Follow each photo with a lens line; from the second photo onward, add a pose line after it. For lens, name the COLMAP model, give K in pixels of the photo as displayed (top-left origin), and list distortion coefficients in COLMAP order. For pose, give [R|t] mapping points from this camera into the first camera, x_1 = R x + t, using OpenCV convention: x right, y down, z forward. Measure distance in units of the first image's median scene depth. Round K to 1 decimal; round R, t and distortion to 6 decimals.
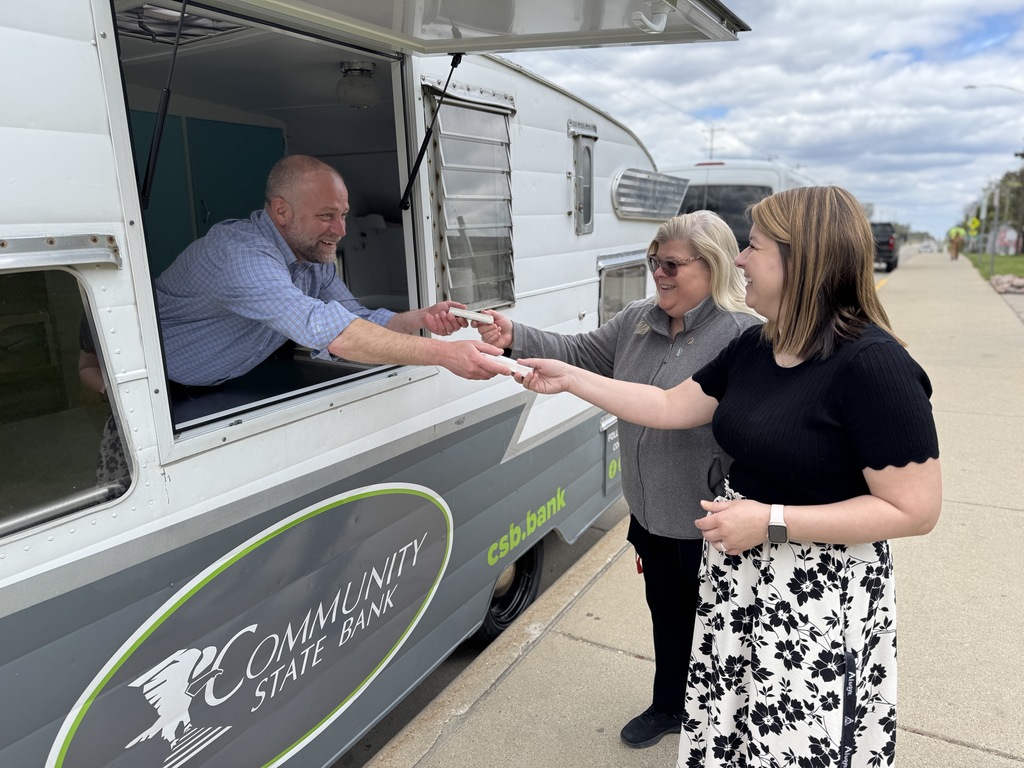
lens RADIAL K [[724.9, 0, 527.5], [0, 724.9, 390.1], [0, 0, 1]] dist [0.038914, -0.071199]
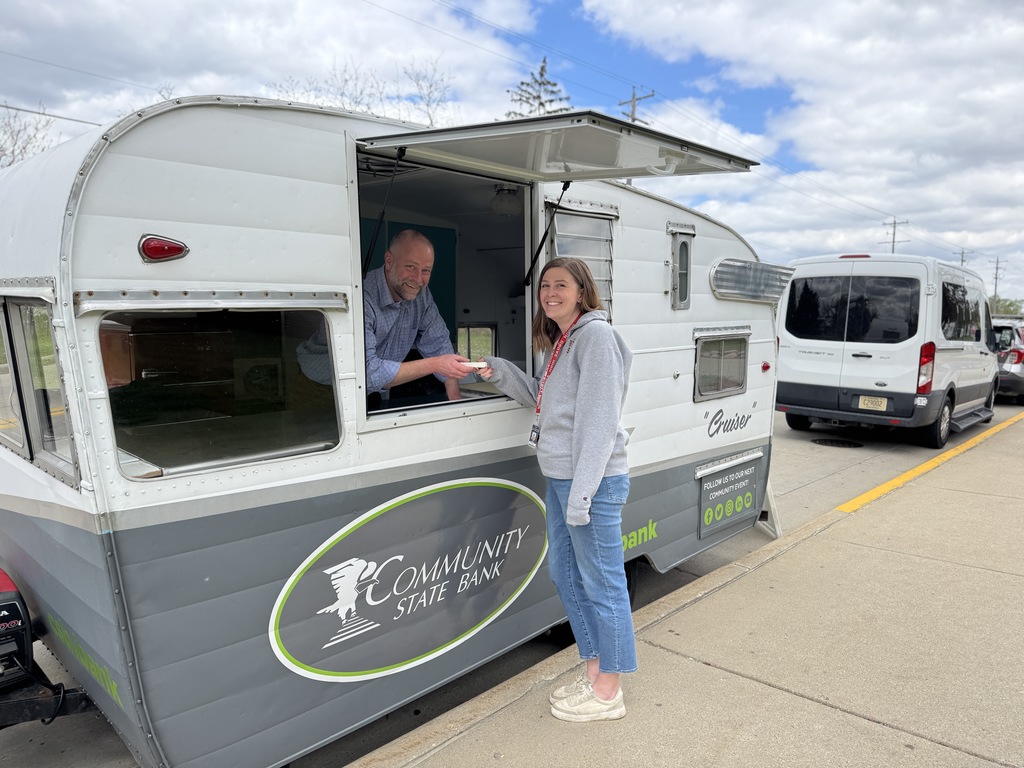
lens RADIAL K [[724.9, 0, 518.3], [0, 724.9, 380.9], [0, 0, 1]] dist [0.038914, -0.071199]
pose [[0.972468, 0.042411, -0.229143, 0.142115], [-0.072103, 0.989808, -0.122802, 0.107922], [0.221600, 0.135943, 0.965615, -0.334262]]
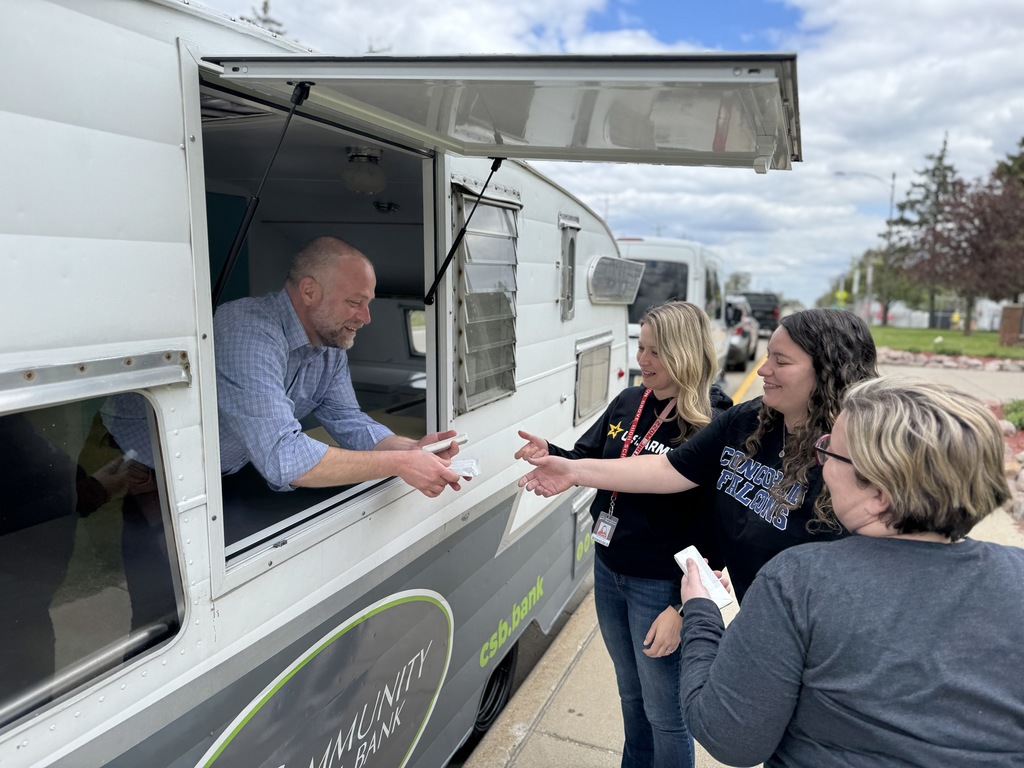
lens RADIAL K [[724.9, 0, 529.1], [0, 724.9, 385.7], [0, 0, 1]] dist [0.038914, -0.071199]
pose [[0.989841, 0.021572, 0.140531, -0.166603], [-0.010148, 0.996621, -0.081505, -0.060792], [-0.141814, 0.079251, 0.986716, 0.025738]]
